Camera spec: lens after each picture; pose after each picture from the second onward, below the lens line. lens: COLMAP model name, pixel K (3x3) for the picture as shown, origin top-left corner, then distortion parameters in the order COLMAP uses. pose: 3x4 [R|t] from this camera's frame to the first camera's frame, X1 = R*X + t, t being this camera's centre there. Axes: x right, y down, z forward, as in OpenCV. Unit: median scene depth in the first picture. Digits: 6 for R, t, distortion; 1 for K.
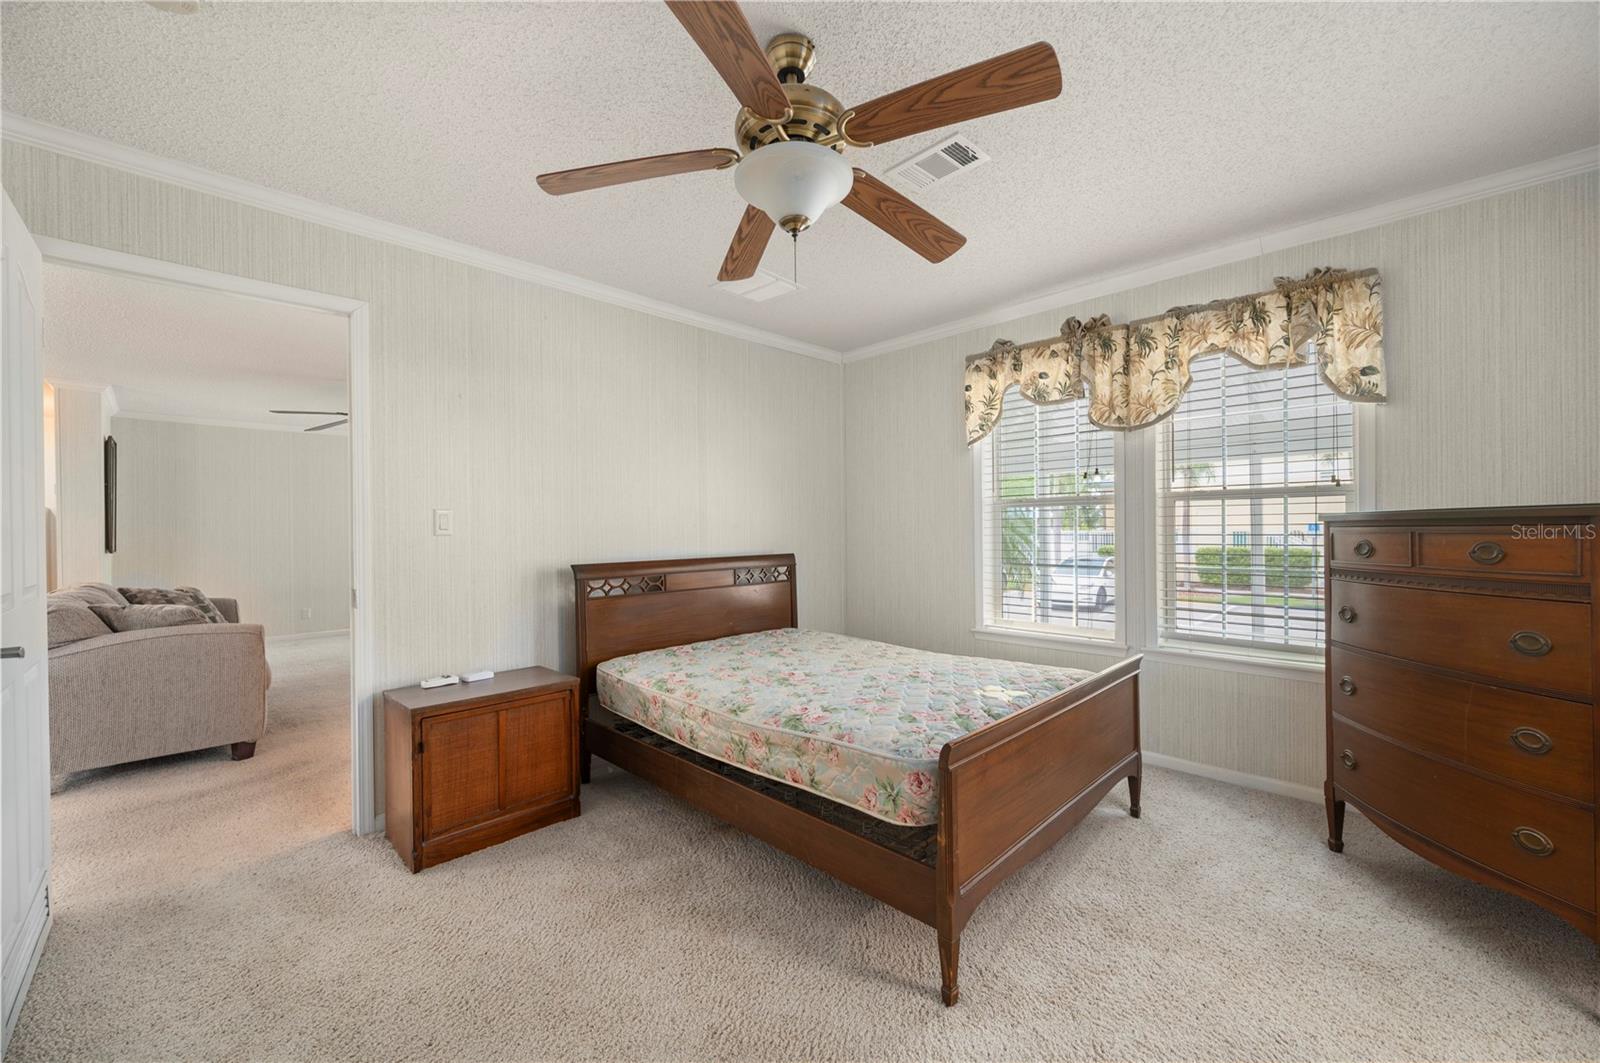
lens RADIAL K [[628.0, 0, 806.0], [0, 628.0, 529.5], [0, 0, 1]] dist [-0.002359, -0.000108]
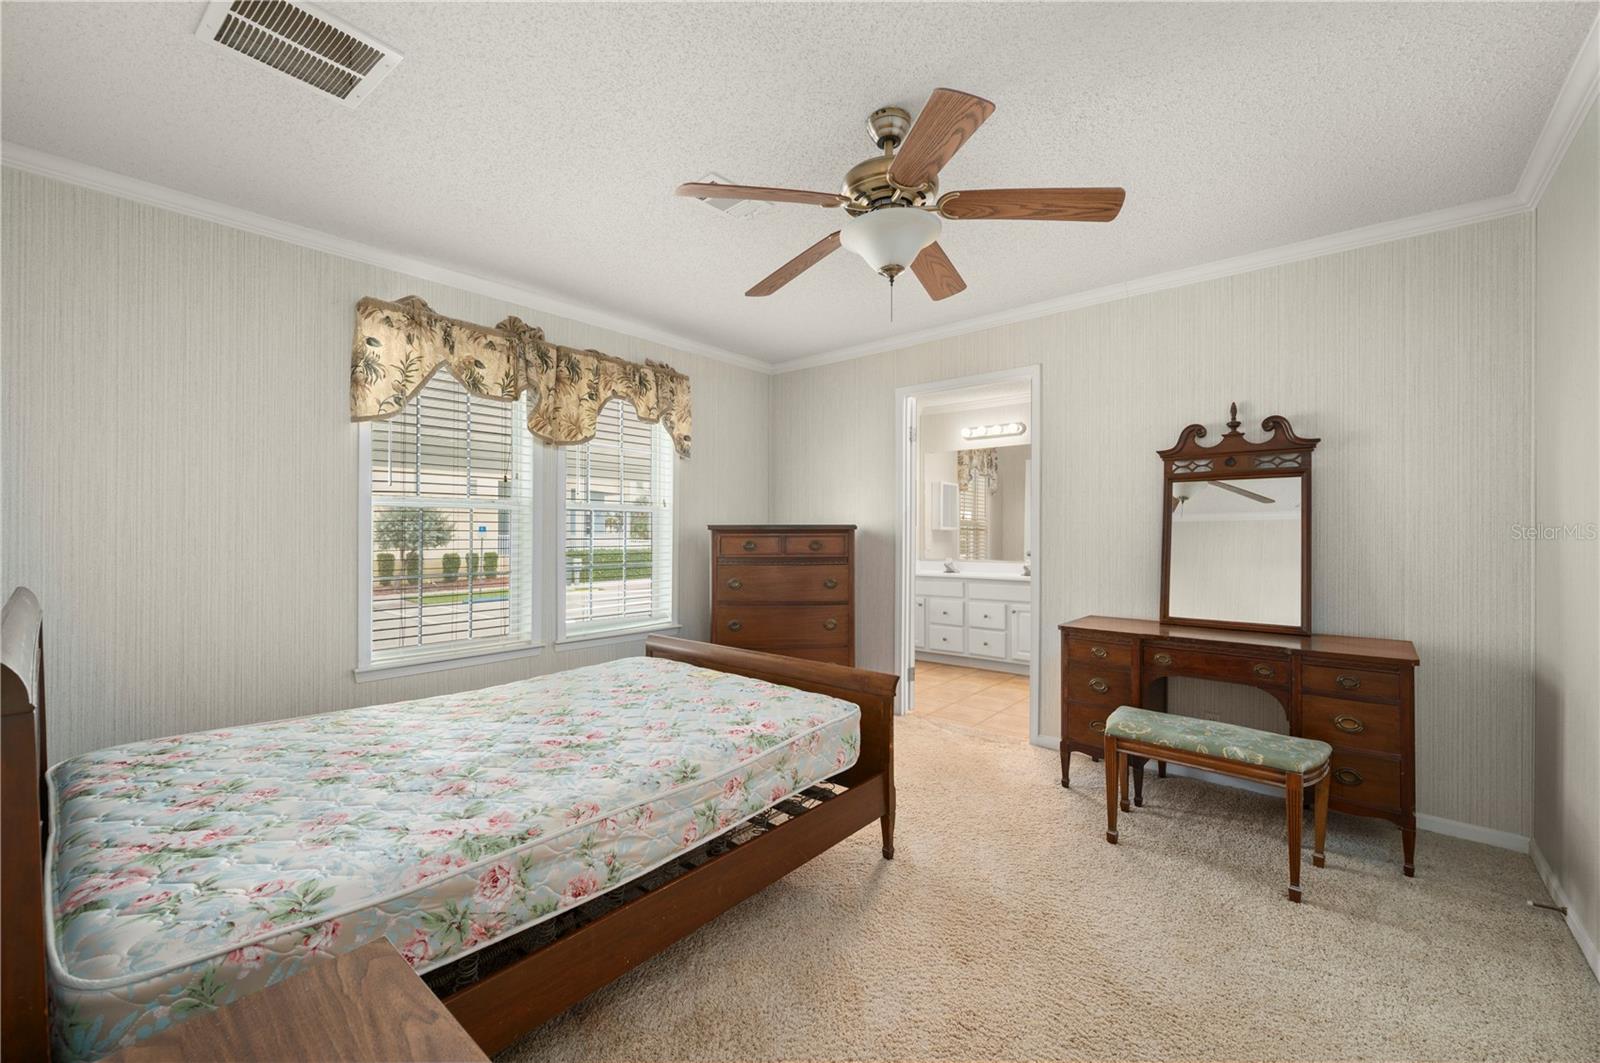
lens RADIAL K [[620.0, 0, 813.1], [0, 620.0, 530.8], [0, 0, 1]] dist [-0.001627, 0.000054]
pose [[-0.070822, 0.012087, 0.997416, -0.615288], [-0.001463, 0.999924, -0.012221, 0.006534], [-0.997488, -0.002325, -0.070799, 0.652763]]
